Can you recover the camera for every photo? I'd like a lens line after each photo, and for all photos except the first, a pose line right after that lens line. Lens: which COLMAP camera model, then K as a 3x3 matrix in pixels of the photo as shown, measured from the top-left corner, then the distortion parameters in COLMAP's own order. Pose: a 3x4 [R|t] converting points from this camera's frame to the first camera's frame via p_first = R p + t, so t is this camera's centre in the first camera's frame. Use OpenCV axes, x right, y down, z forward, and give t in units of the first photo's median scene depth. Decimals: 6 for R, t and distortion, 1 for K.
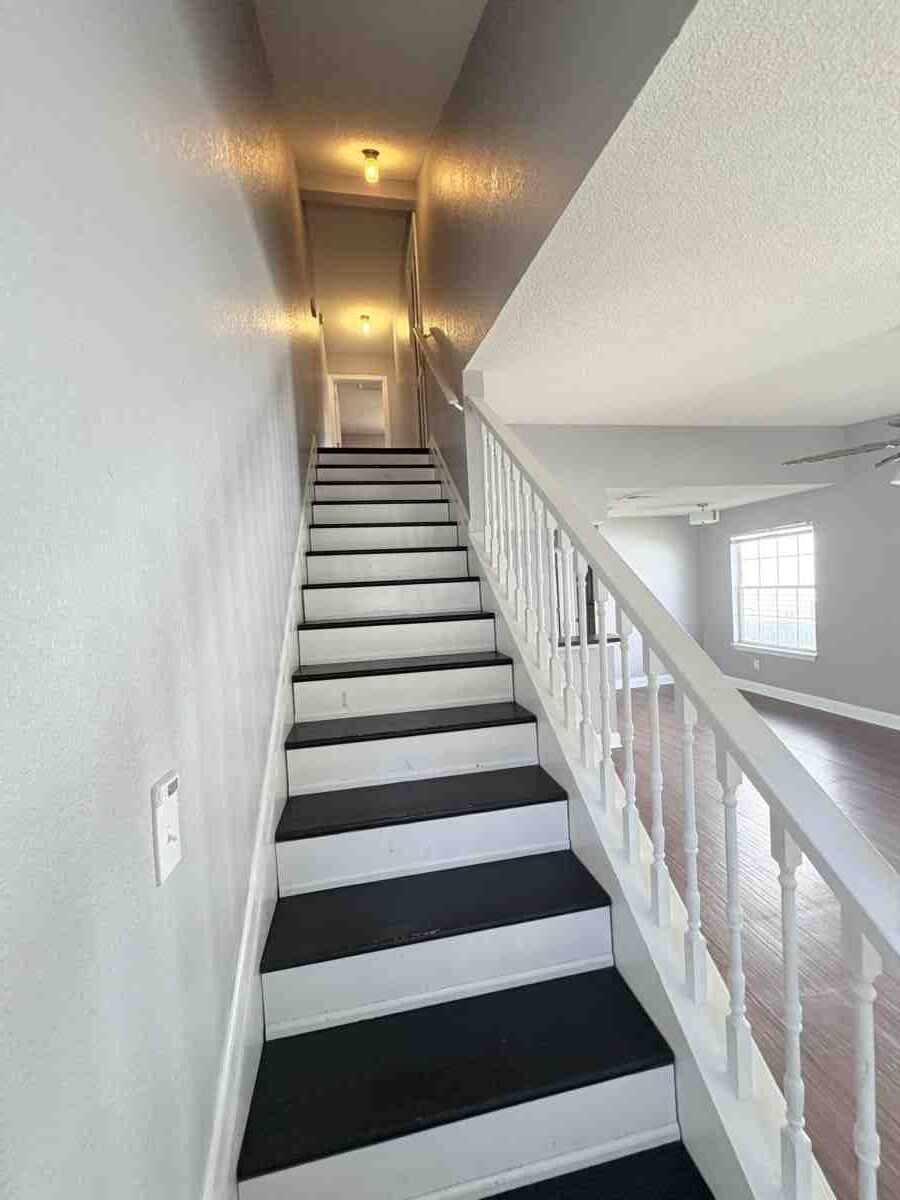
lens RADIAL K [[475.6, 0, 459.1], [0, 475.6, 595.0], [0, 0, 1]] dist [0.000311, 0.000213]
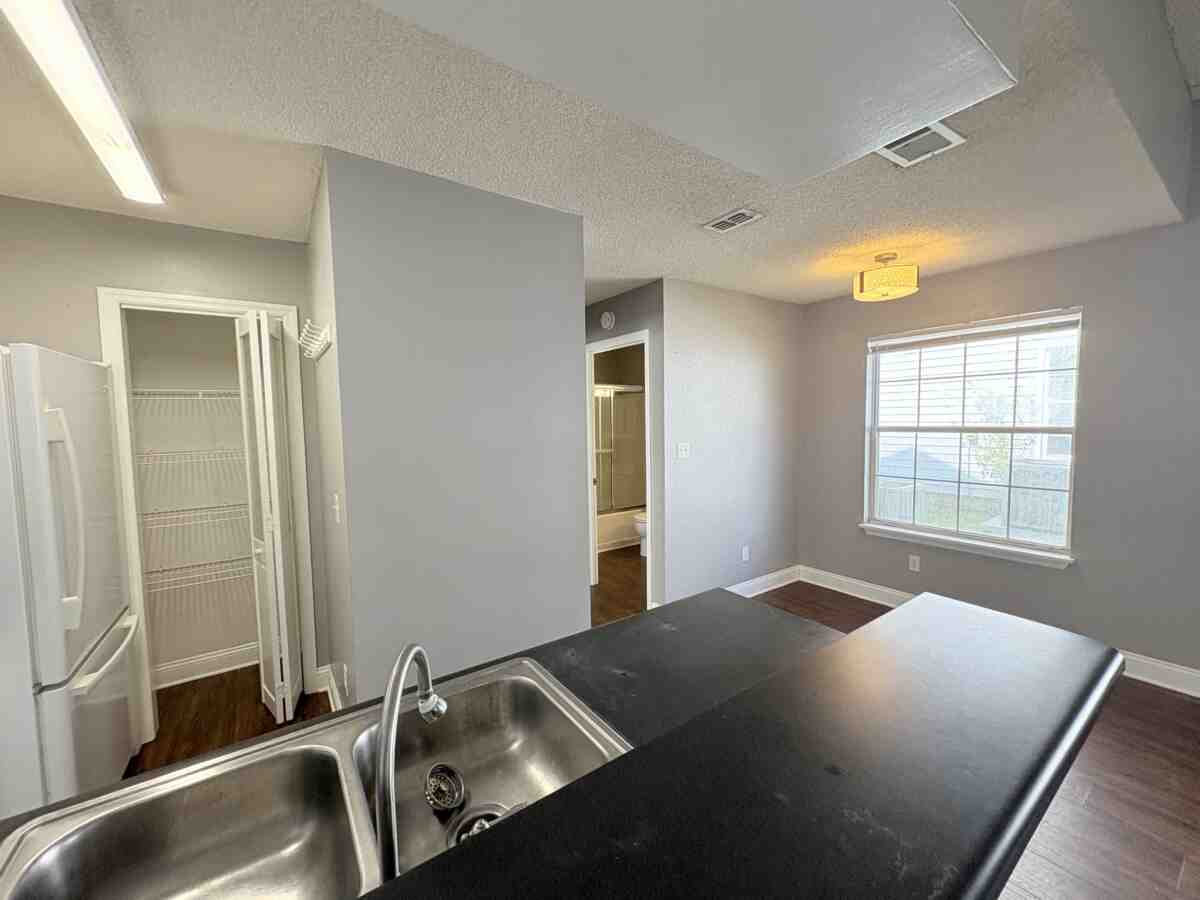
lens RADIAL K [[475.6, 0, 601.8], [0, 475.6, 449.0], [0, 0, 1]] dist [0.000311, 0.000213]
pose [[0.914545, 0.013177, 0.404269, 0.071515], [-0.024401, 0.999446, 0.022622, 0.006112], [-0.403747, -0.030553, 0.914360, 0.939725]]
